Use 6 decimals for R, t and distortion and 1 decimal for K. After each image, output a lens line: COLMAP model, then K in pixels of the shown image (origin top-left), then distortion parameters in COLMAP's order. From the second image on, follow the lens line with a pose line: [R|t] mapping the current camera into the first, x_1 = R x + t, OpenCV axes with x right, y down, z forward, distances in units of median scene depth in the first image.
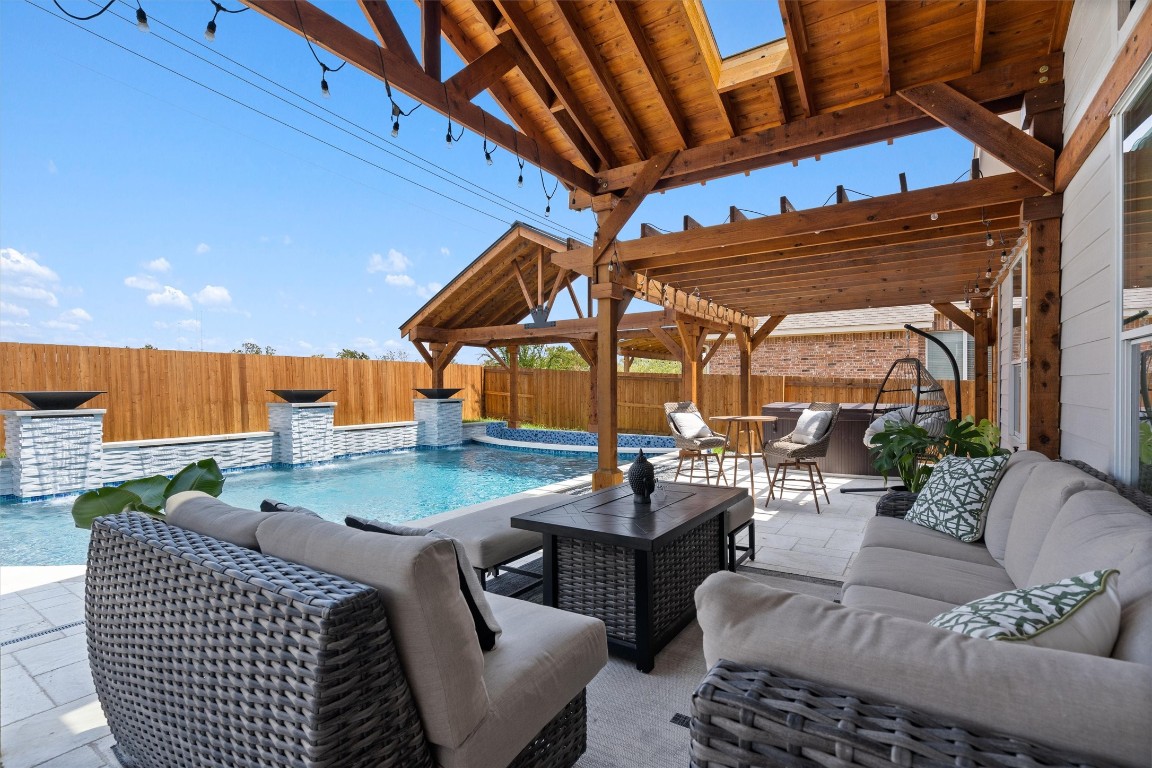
lens RADIAL K [[530.2, 0, 576.0], [0, 530.2, 384.0], [0, 0, 1]] dist [-0.000822, -0.000296]
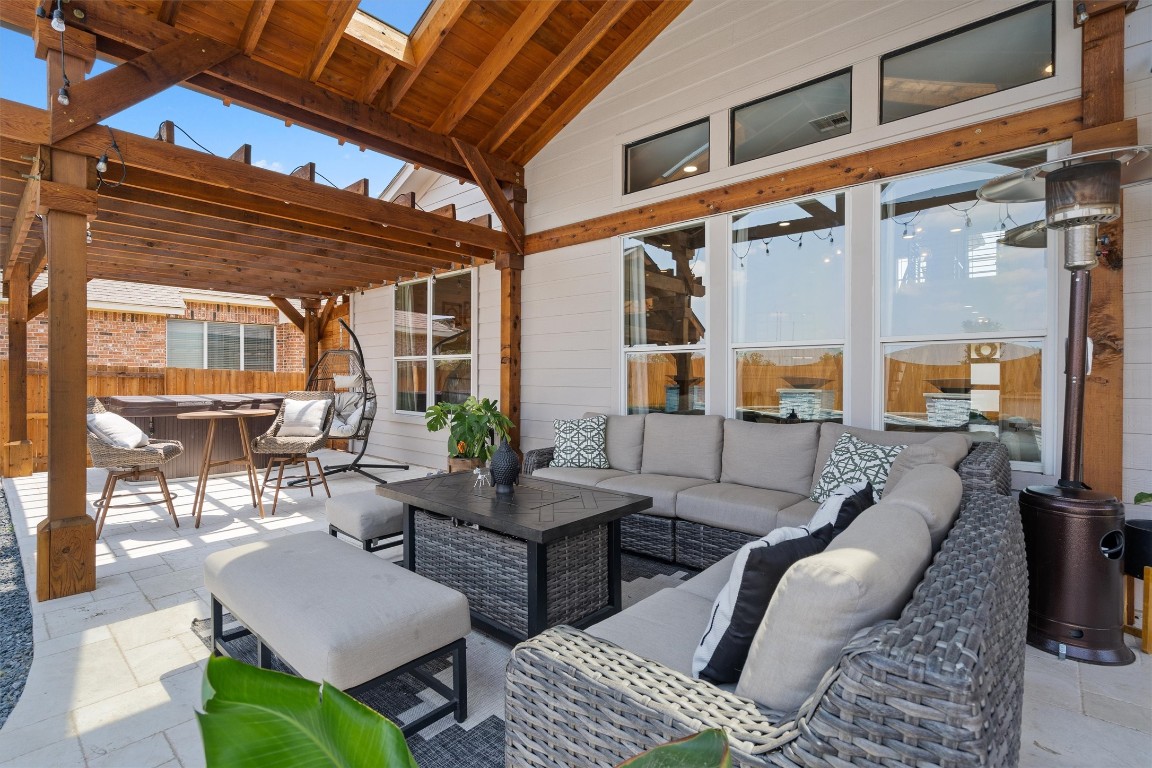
lens RADIAL K [[530.2, 0, 576.0], [0, 530.2, 384.0], [0, 0, 1]] dist [-0.000822, -0.000296]
pose [[0.142020, -0.008023, 0.989831, -0.465493], [-0.006194, 0.999940, 0.008994, 0.012617], [-0.989844, -0.007408, 0.141962, 0.421247]]
